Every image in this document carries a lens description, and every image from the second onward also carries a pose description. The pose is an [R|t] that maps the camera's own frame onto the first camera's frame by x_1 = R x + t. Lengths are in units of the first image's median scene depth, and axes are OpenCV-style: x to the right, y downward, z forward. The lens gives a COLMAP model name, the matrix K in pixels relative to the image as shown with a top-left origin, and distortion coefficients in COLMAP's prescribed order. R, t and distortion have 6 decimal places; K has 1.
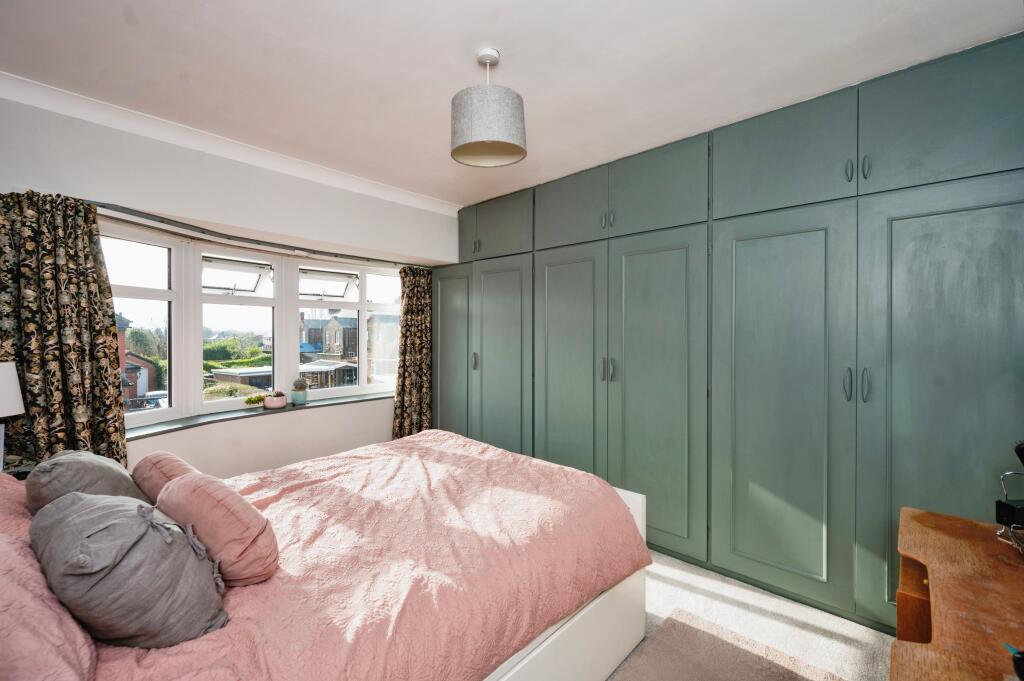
lens RADIAL K [[424.1, 0, 512.0], [0, 424.1, 340.5], [0, 0, 1]] dist [0.000438, -0.000040]
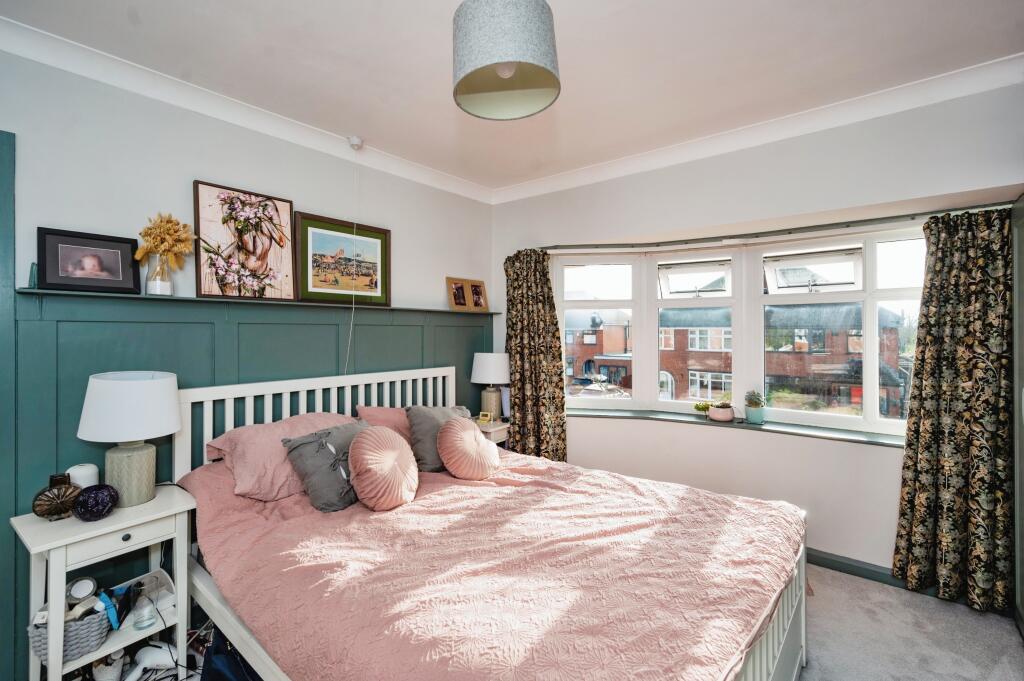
lens RADIAL K [[453.4, 0, 512.0], [0, 453.4, 340.5], [0, 0, 1]] dist [0.001900, 0.000086]
pose [[0.060370, 0.020920, -0.997957, 0.522876], [-0.014315, 0.999696, 0.020090, -0.031251], [0.998073, 0.013073, 0.060651, 0.722520]]
